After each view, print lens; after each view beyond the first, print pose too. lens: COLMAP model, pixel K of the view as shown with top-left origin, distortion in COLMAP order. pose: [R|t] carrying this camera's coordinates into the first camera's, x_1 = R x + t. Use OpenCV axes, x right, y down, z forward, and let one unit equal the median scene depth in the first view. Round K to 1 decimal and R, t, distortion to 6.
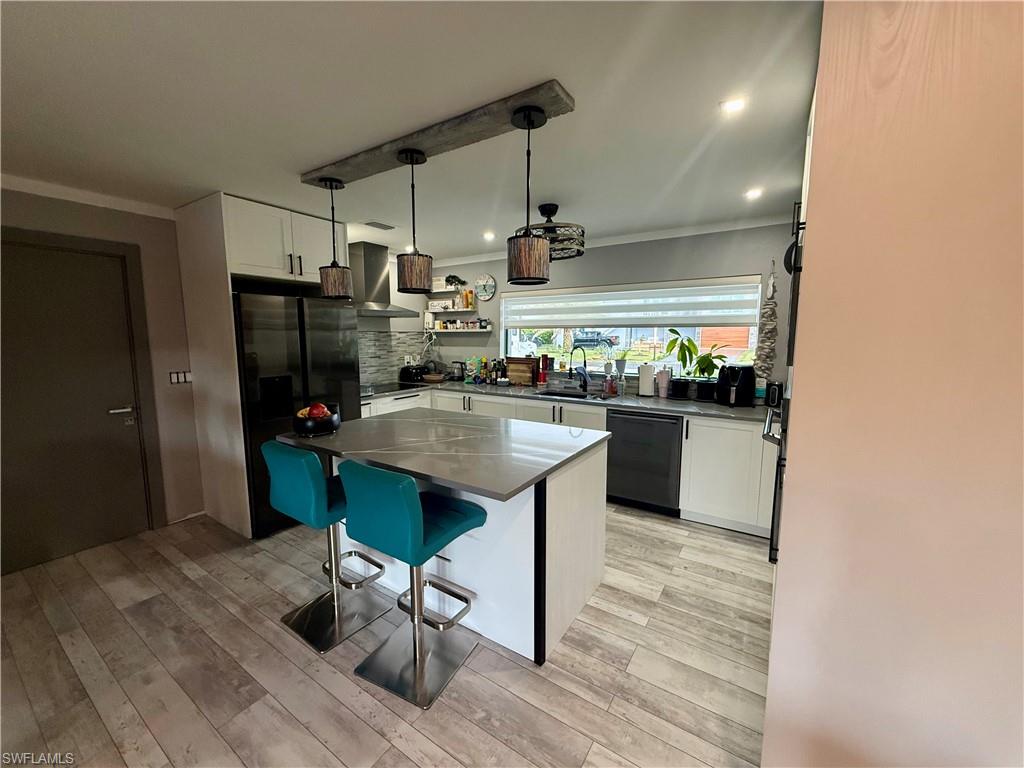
lens RADIAL K [[408.8, 0, 512.0], [0, 408.8, 384.0], [0, 0, 1]] dist [-0.001936, -0.000703]
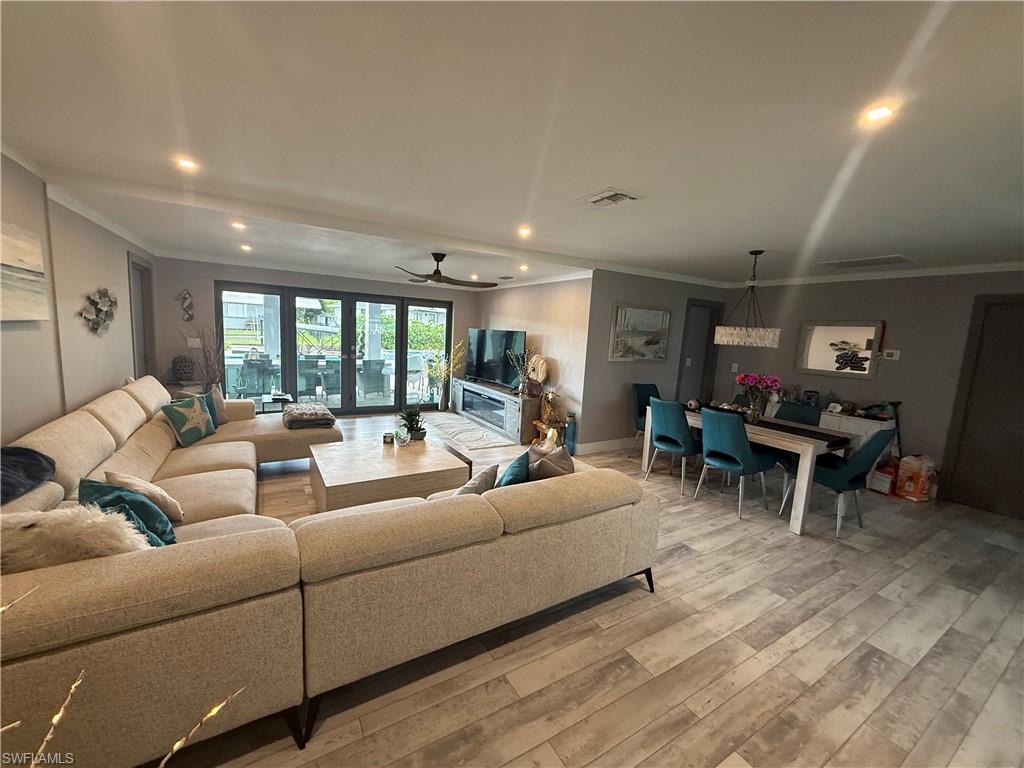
lens RADIAL K [[408.8, 0, 512.0], [0, 408.8, 384.0], [0, 0, 1]] dist [-0.001936, -0.000703]
pose [[-0.430974, 0.093663, -0.897490, 0.947418], [-0.160274, 0.970839, 0.178281, -0.009453], [0.888017, 0.220678, -0.403394, -0.080697]]
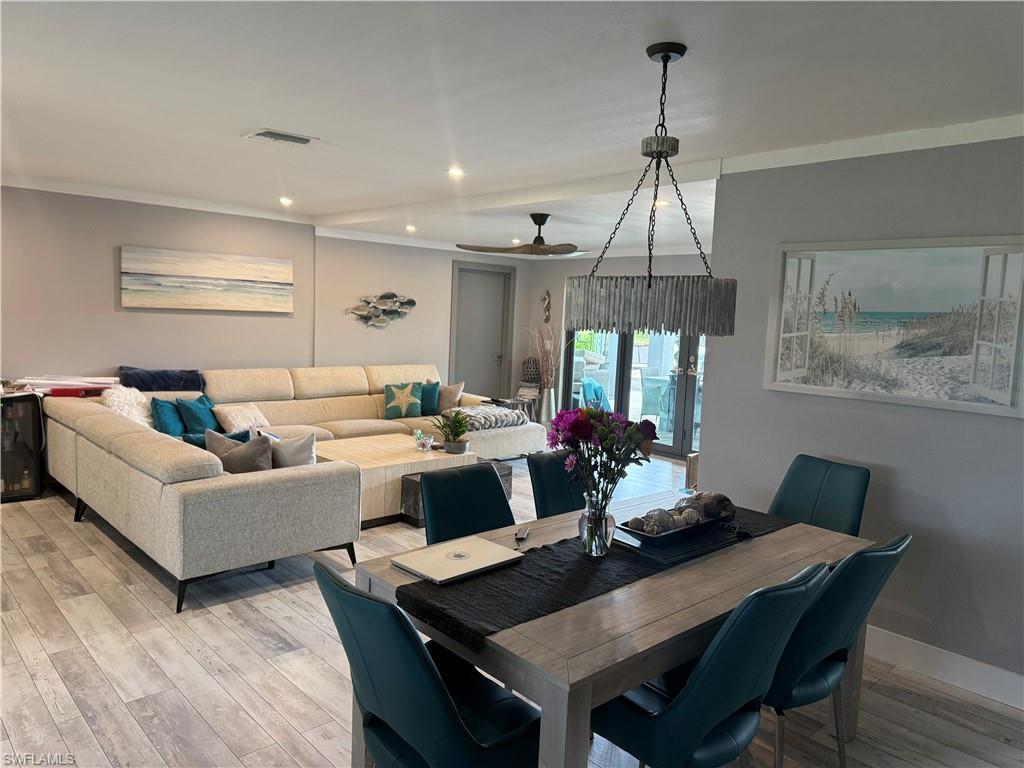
lens RADIAL K [[731.2, 0, 512.0], [0, 731.2, 384.0], [0, 0, 1]] dist [-0.001797, -0.009338]
pose [[-0.970770, -0.066110, 0.230729, -0.862679], [-0.015320, 0.976425, 0.215314, -0.147029], [-0.239524, 0.205485, -0.948896, 0.977670]]
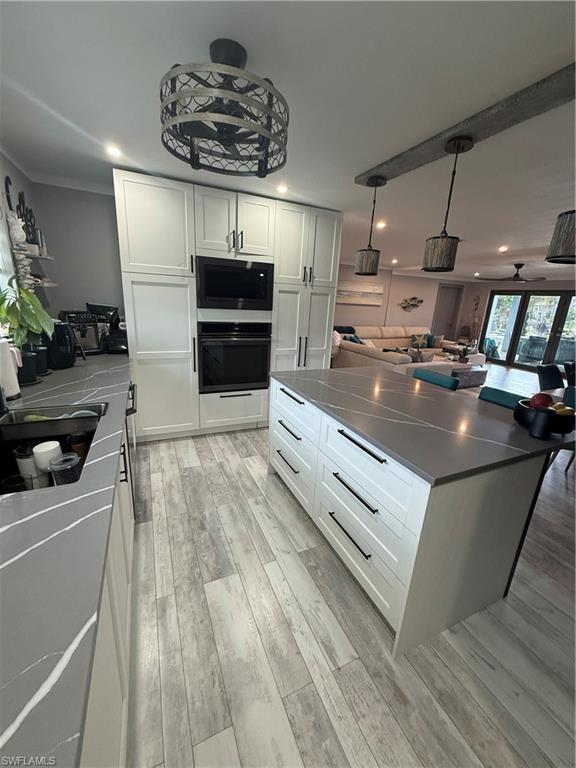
lens RADIAL K [[306.6, 0, 273.3], [0, 306.6, 381.0], [0, 0, 1]] dist [-0.001936, -0.000703]
pose [[-0.825778, -0.187141, 0.532043, -0.292715], [0.019391, 0.933367, 0.358400, -0.207245], [-0.563662, 0.306276, -0.767125, 1.625042]]
